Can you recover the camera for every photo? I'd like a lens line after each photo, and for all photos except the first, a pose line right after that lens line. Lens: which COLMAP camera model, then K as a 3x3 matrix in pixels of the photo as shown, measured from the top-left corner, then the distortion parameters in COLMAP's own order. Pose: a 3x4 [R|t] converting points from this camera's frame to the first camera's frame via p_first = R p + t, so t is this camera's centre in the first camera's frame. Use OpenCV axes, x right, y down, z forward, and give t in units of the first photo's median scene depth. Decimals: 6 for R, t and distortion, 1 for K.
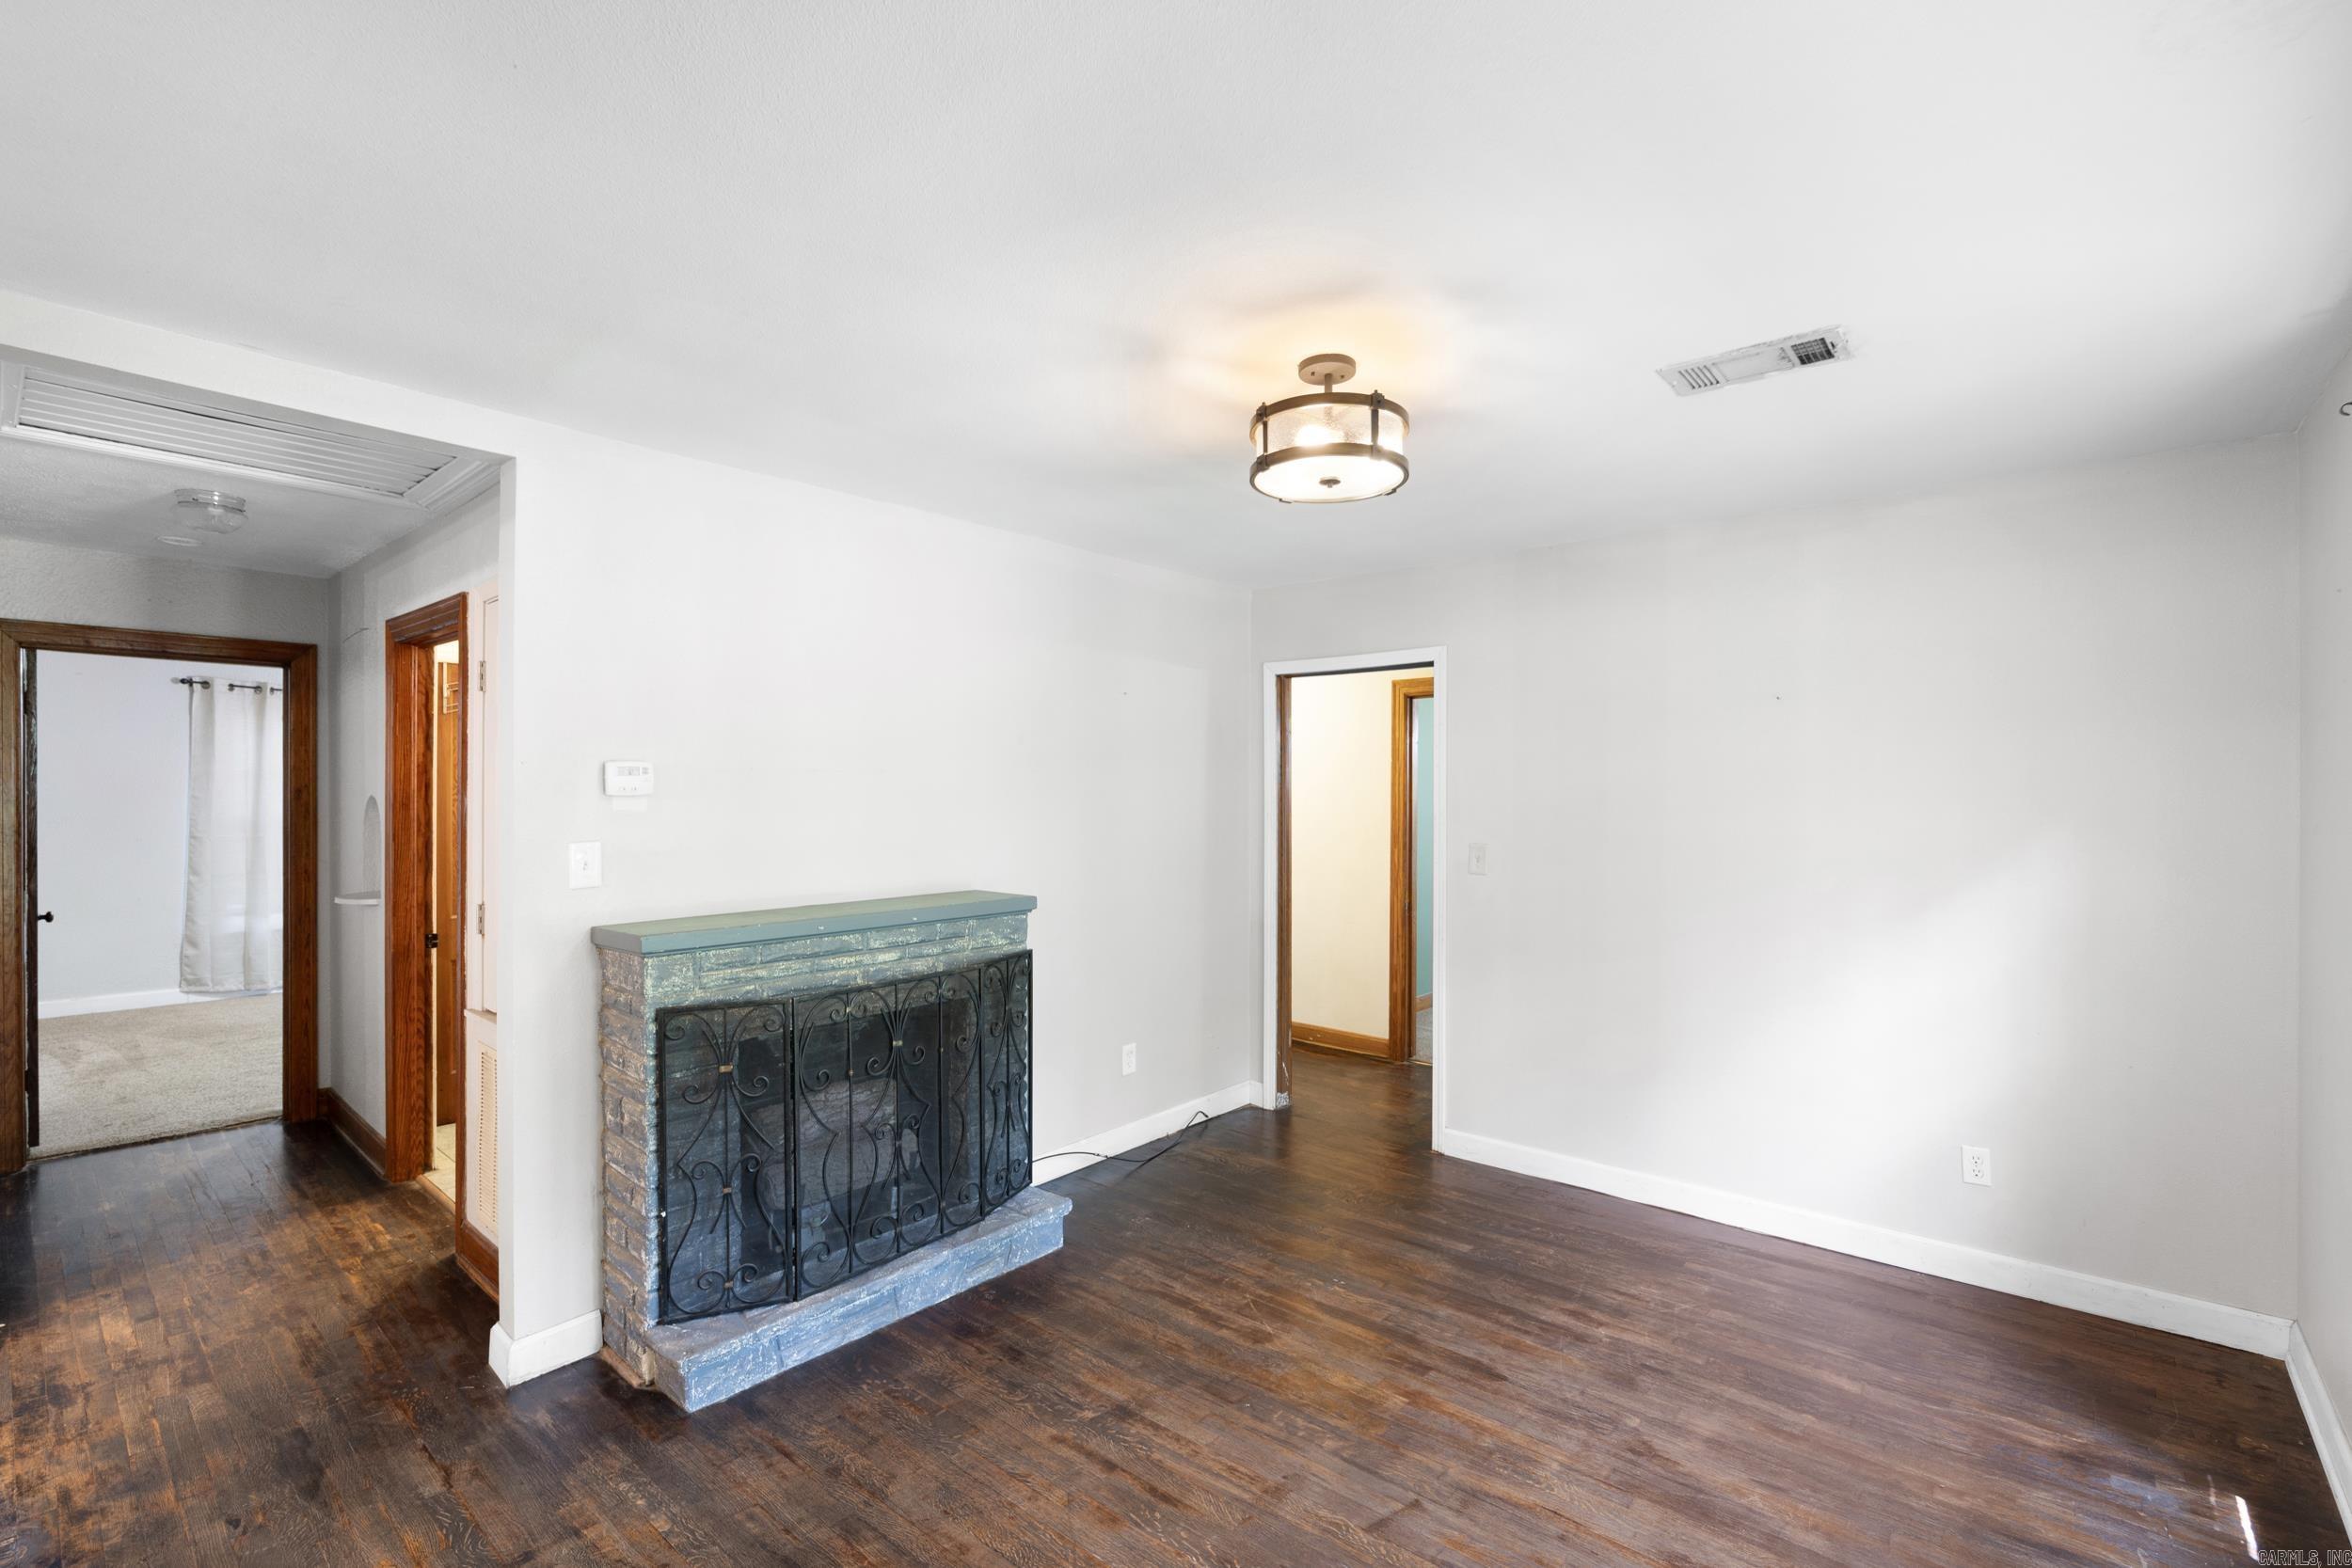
lens RADIAL K [[1033.2, 0, 1196.7], [0, 1033.2, 789.8], [0, 0, 1]] dist [-0.010844, -0.000434]
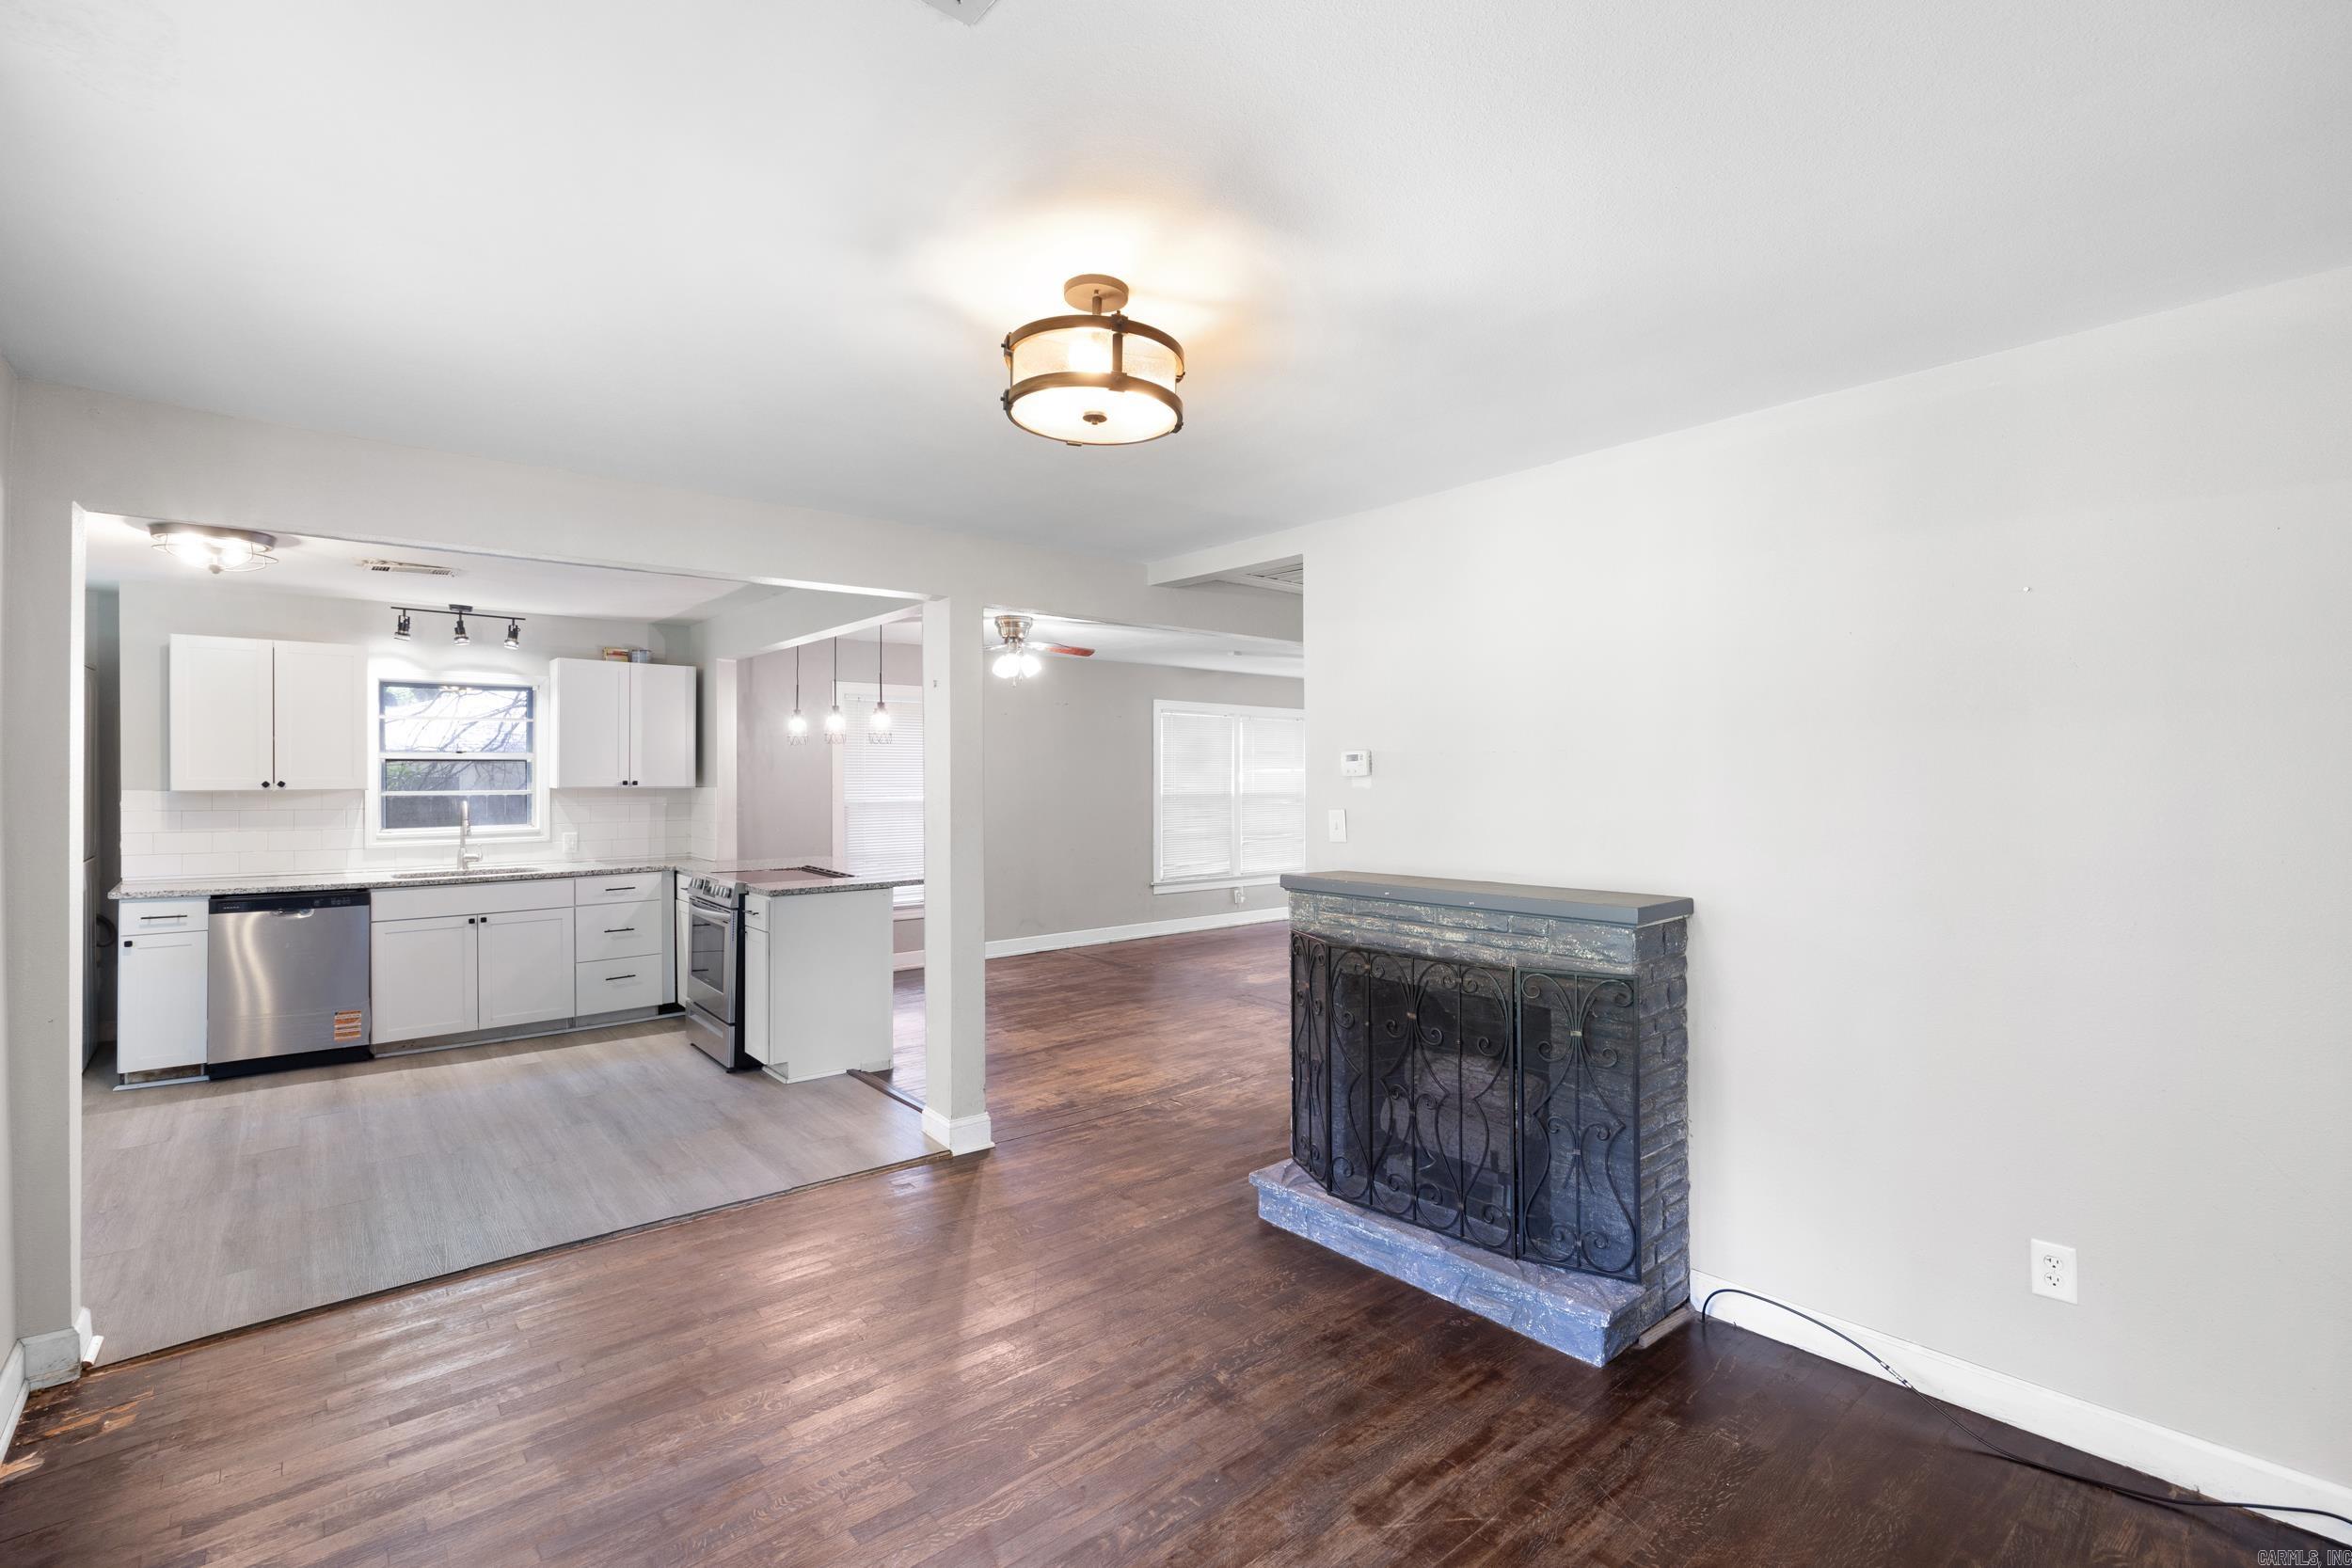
lens RADIAL K [[1028.4, 0, 1184.8], [0, 1028.4, 775.9], [0, 0, 1]] dist [-0.012458, 0.000354]
pose [[-0.147899, -0.005057, -0.988990, 0.750456], [0.001565, 0.999984, -0.005348, 0.011180], [0.989001, -0.002338, -0.147889, 0.916545]]
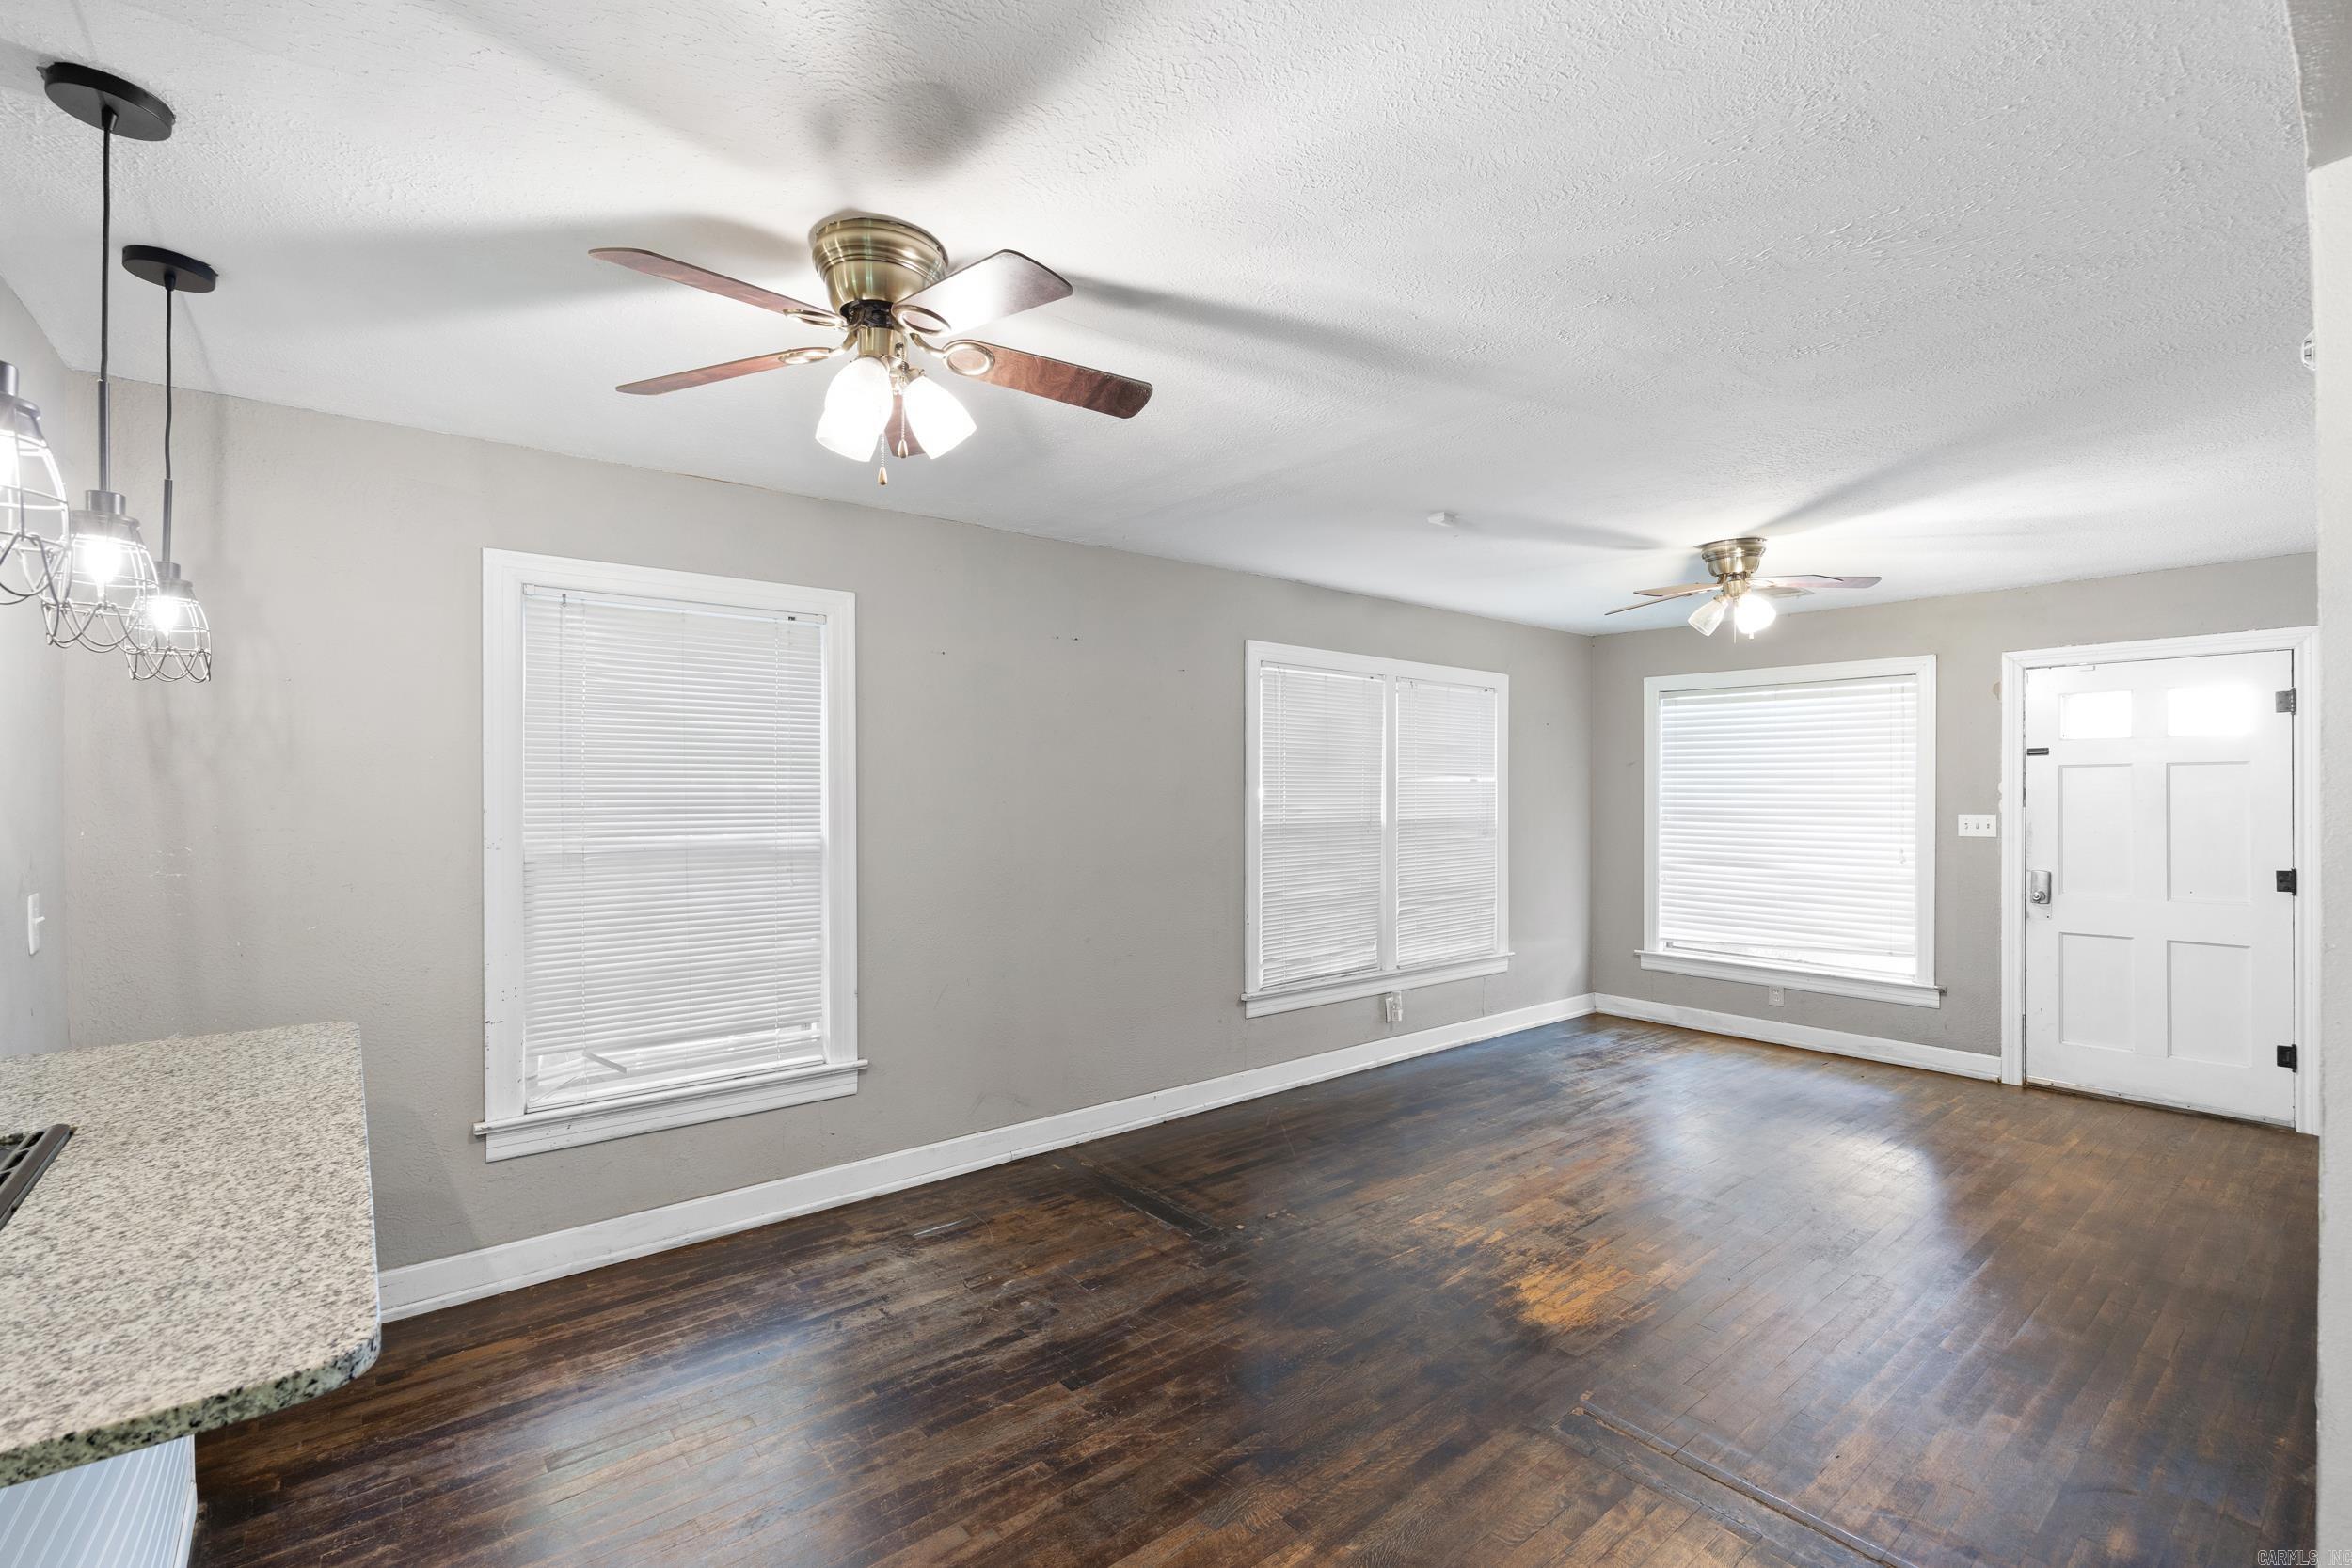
lens RADIAL K [[1049.9, 0, 1171.8], [0, 1049.9, 790.1], [0, 0, 1]] dist [-0.005397, -0.001329]
pose [[-0.182477, -0.007405, -0.983182, -0.697294], [0.002107, 0.999966, -0.007922, 0.009793], [0.983208, -0.003518, -0.182456, 0.544357]]
